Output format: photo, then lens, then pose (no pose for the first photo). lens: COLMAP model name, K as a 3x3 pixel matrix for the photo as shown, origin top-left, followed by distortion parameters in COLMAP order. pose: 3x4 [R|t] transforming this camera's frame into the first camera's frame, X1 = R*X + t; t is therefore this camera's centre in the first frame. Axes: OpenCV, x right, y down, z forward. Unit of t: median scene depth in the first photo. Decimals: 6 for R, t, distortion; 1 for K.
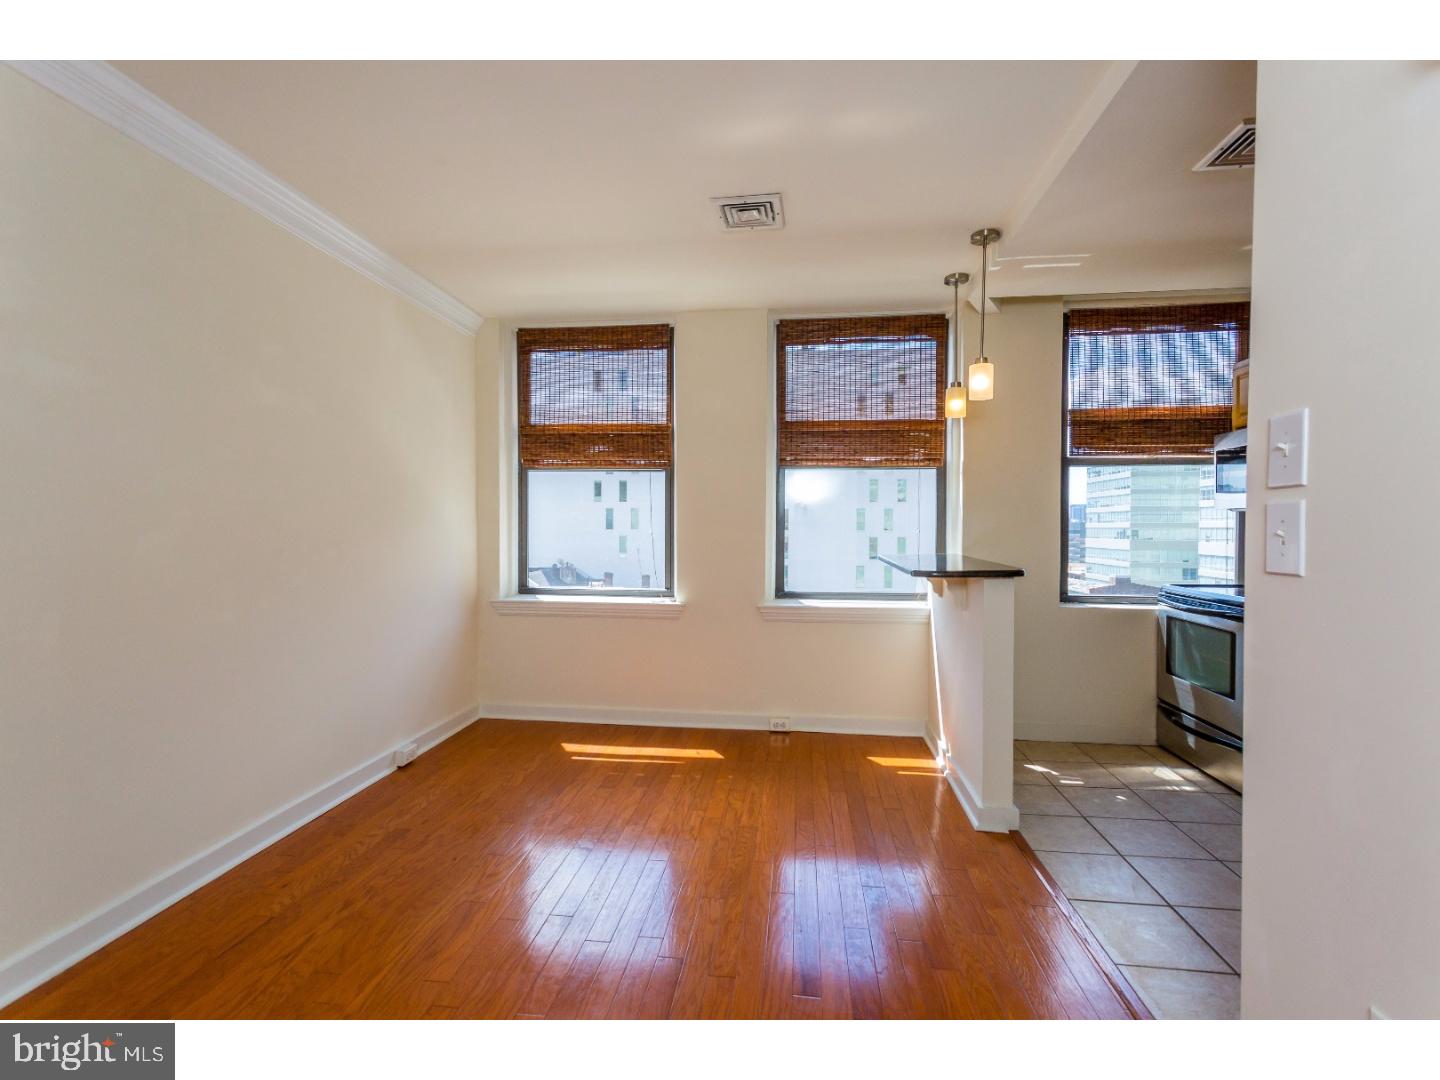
lens RADIAL K [[676.7, 0, 717.3], [0, 676.7, 536.7], [0, 0, 1]] dist [0.006561, 0.002336]
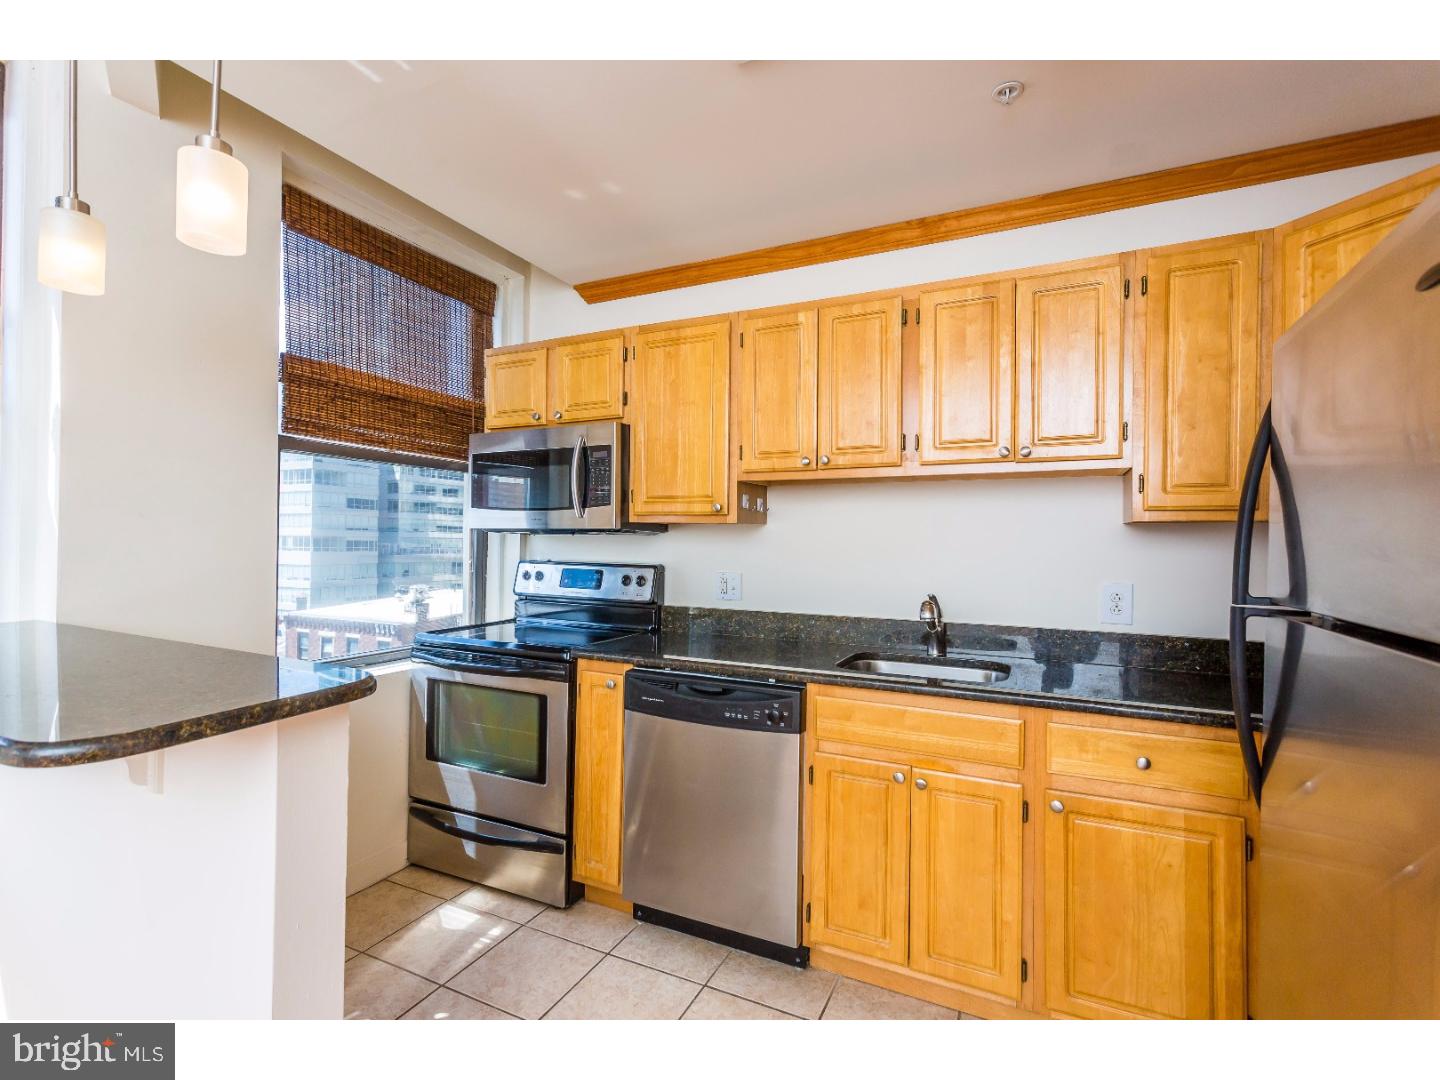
lens RADIAL K [[676.7, 0, 716.5], [0, 676.7, 539.0], [0, 0, 1]] dist [0.006561, 0.002336]
pose [[0.319905, 0.005326, 0.947435, 0.085088], [0.001558, 0.999980, -0.006147, -0.022719], [-0.947448, 0.003443, 0.319891, 0.467591]]
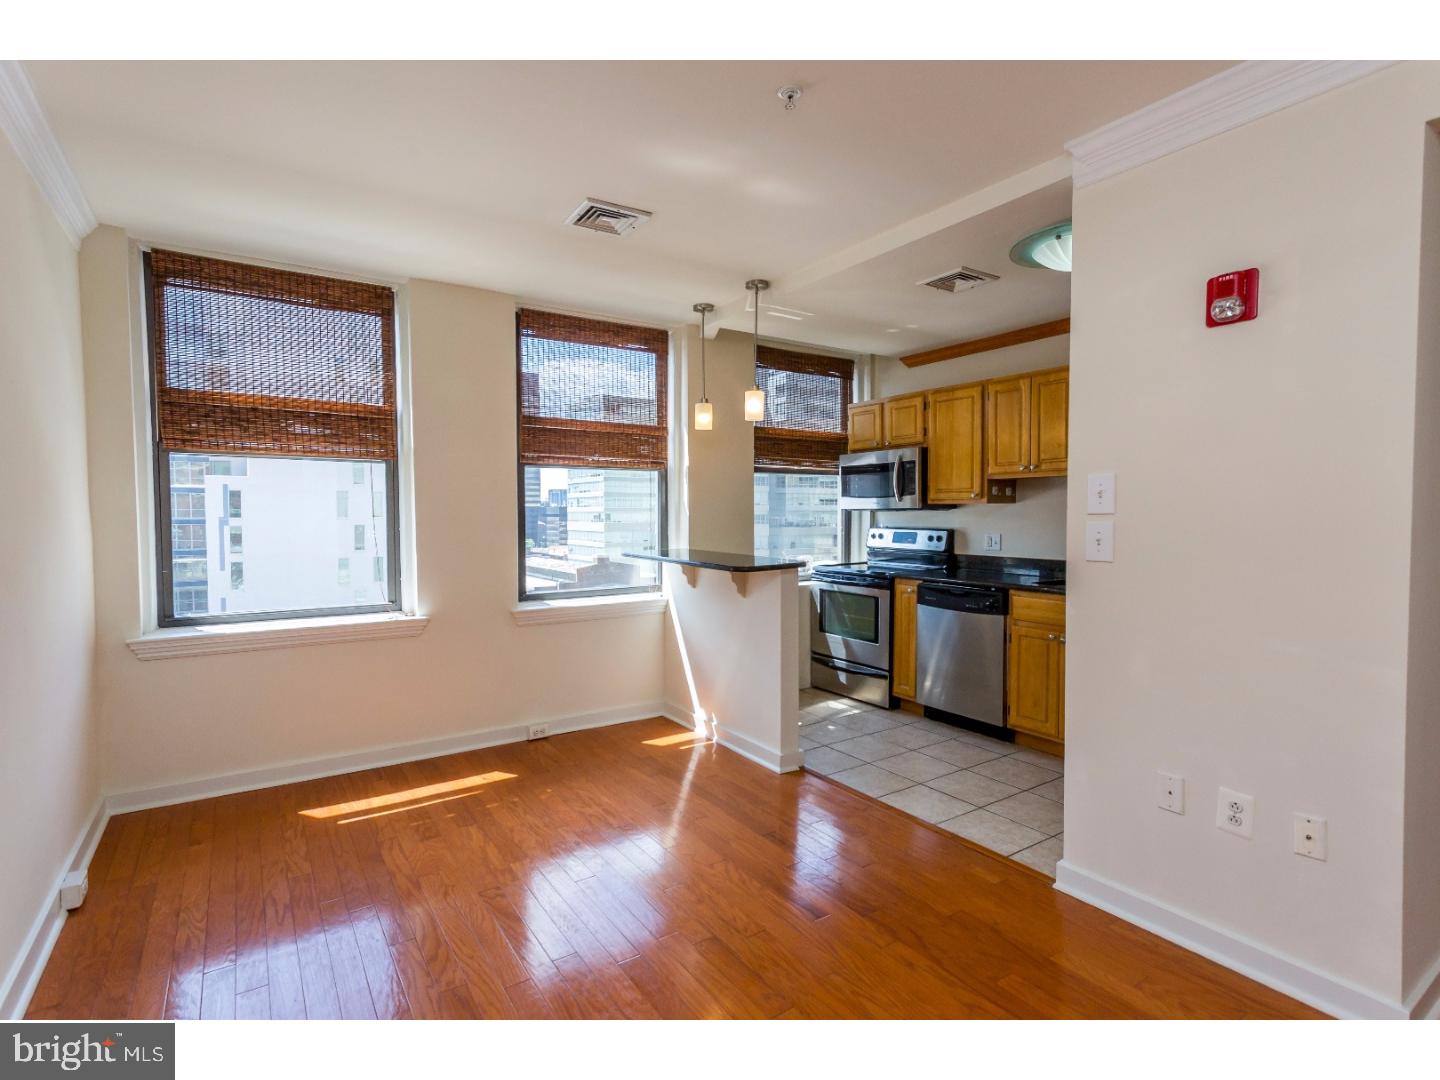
lens RADIAL K [[714.1, 0, 717.1], [0, 714.1, 537.7], [0, 0, 1]] dist [0.001872, 0.003515]
pose [[0.757311, -0.028926, 0.652414, -0.385862], [0.014233, 0.999512, 0.027794, -0.025017], [-0.652899, -0.011763, 0.757353, 0.067015]]
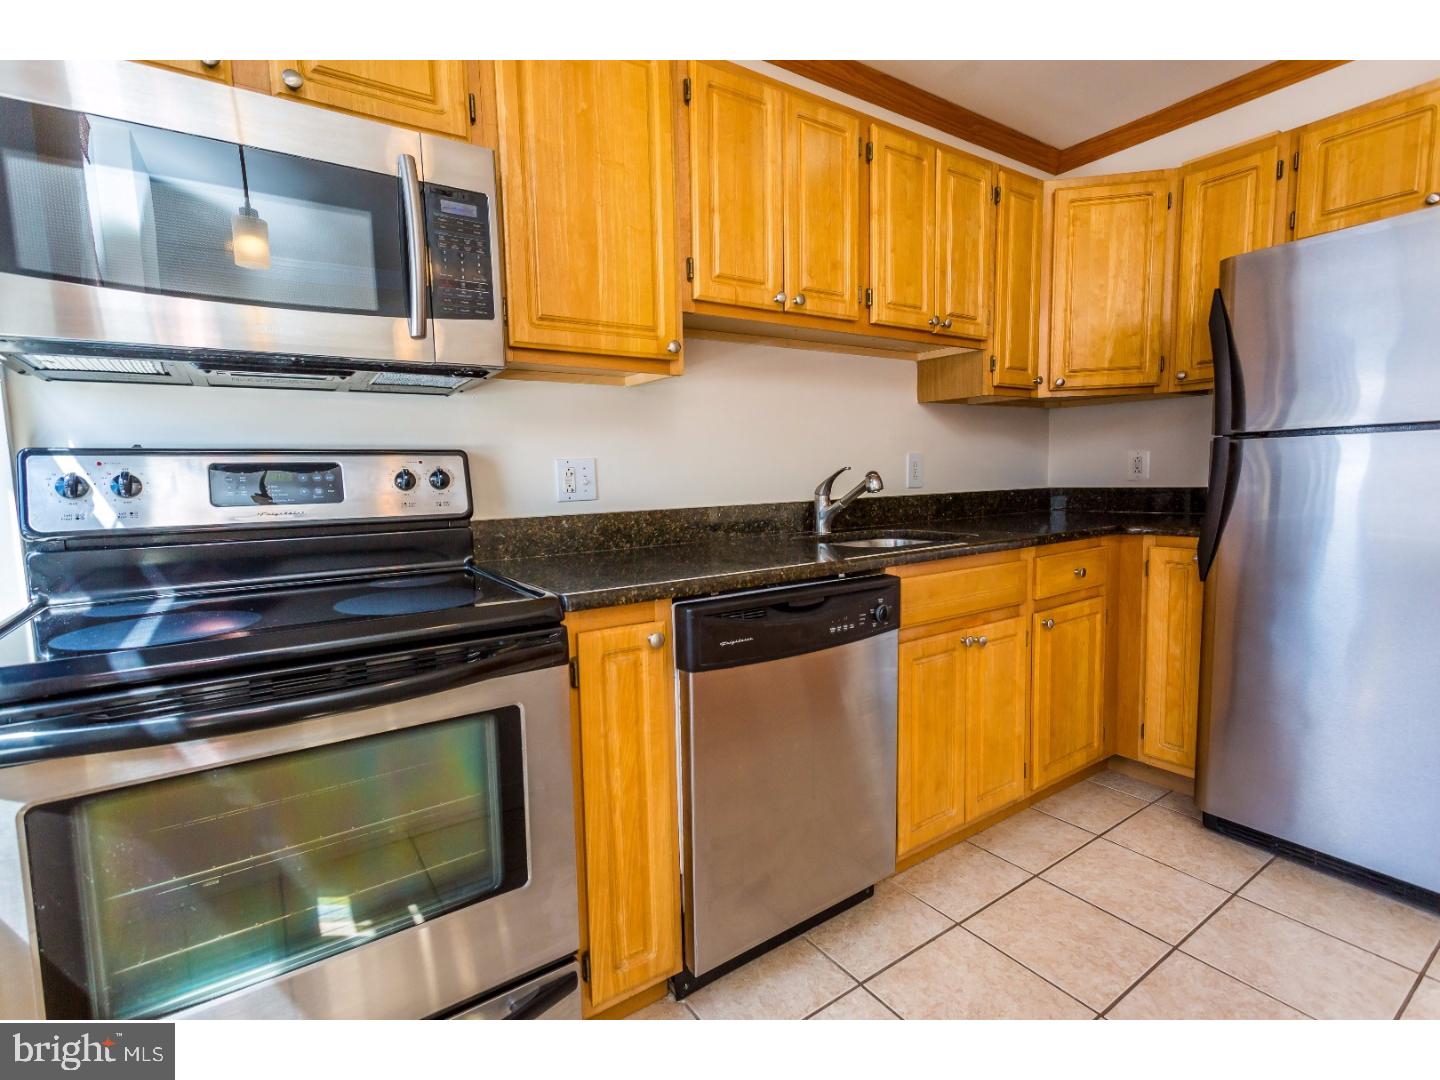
lens RADIAL K [[676.7, 0, 716.1], [0, 676.7, 536.5], [0, 0, 1]] dist [0.006561, 0.002336]
pose [[-0.657848, -0.058801, 0.750852, 0.348039], [0.033618, 0.993661, 0.107270, 0.014668], [-0.752400, 0.095809, -0.651701, 0.927141]]
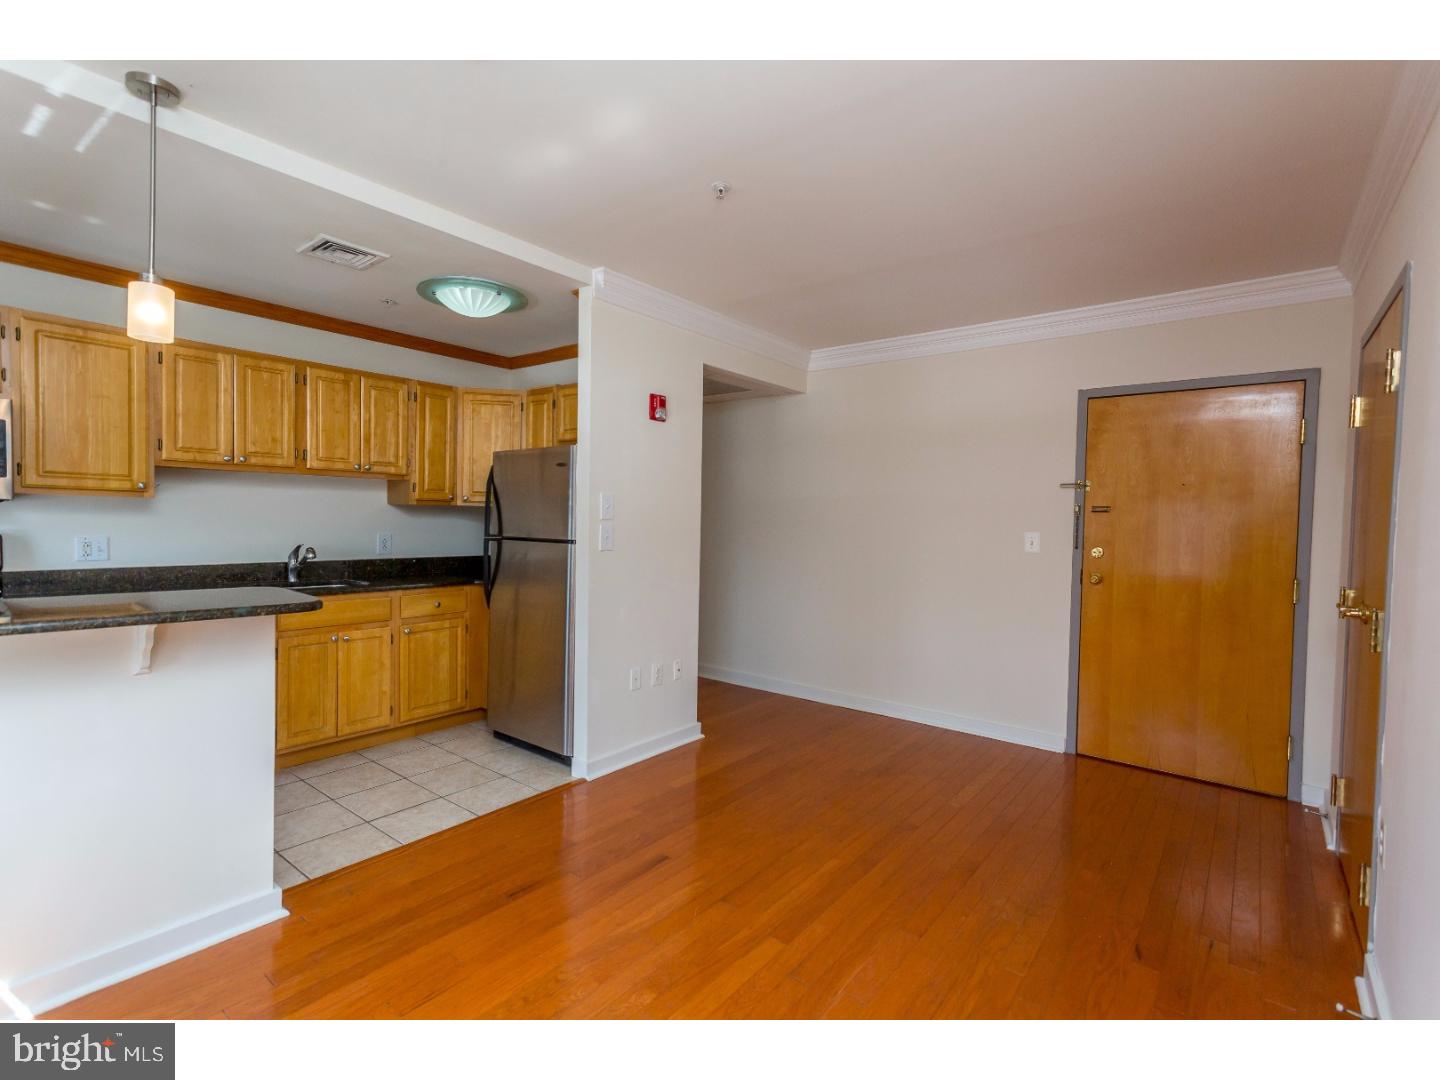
lens RADIAL K [[676.7, 0, 718.2], [0, 676.7, 537.8], [0, 0, 1]] dist [0.006561, 0.002336]
pose [[-0.854682, -0.037720, 0.517781, -0.325169], [-0.016784, 0.998843, 0.045060, -0.042023], [-0.518881, 0.029822, -0.854326, 1.004757]]
